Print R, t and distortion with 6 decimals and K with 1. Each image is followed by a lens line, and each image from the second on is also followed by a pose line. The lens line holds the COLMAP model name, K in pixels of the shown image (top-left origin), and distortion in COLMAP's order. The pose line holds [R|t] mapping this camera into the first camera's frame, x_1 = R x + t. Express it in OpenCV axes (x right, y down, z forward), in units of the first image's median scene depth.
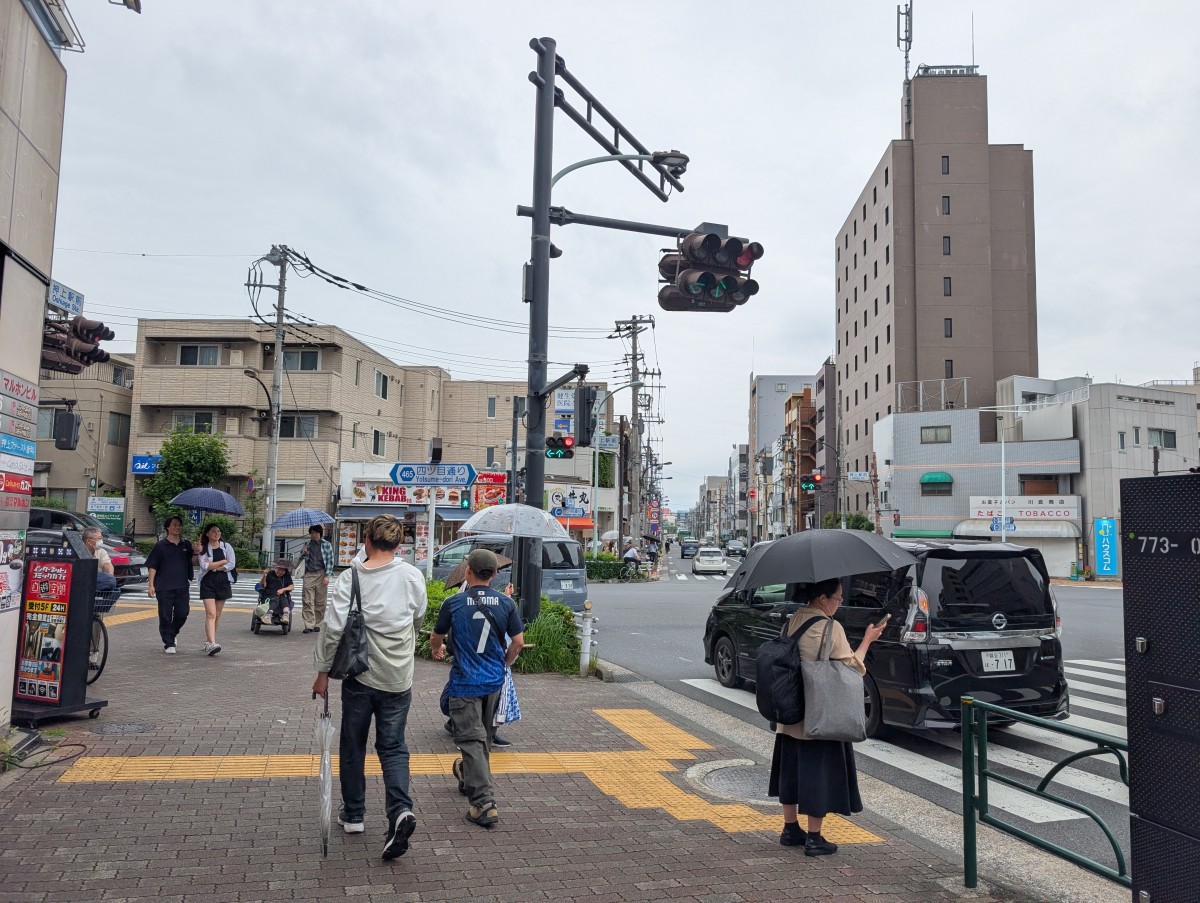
lens RADIAL K [[934.0, 0, 600.0], [0, 934.0, 451.5], [0, 0, 1]] dist [0.032288, -0.000267]
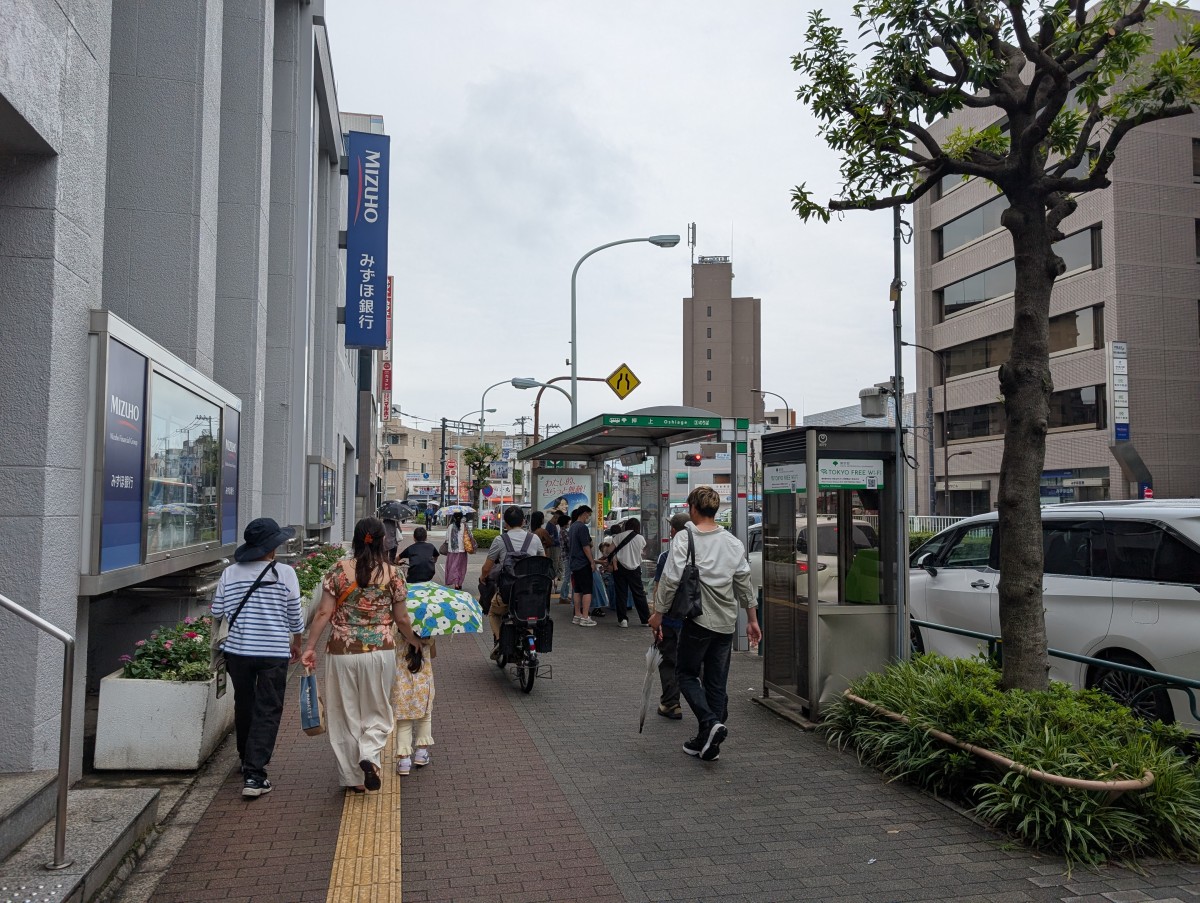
lens RADIAL K [[934.0, 0, 600.0], [0, 934.0, 451.5], [0, 0, 1]] dist [0.032288, -0.000267]
pose [[0.901107, -0.032546, -0.432373, 0.168134], [0.047699, 0.998567, 0.024245, -0.012931], [0.430965, -0.042471, 0.901369, -0.142052]]
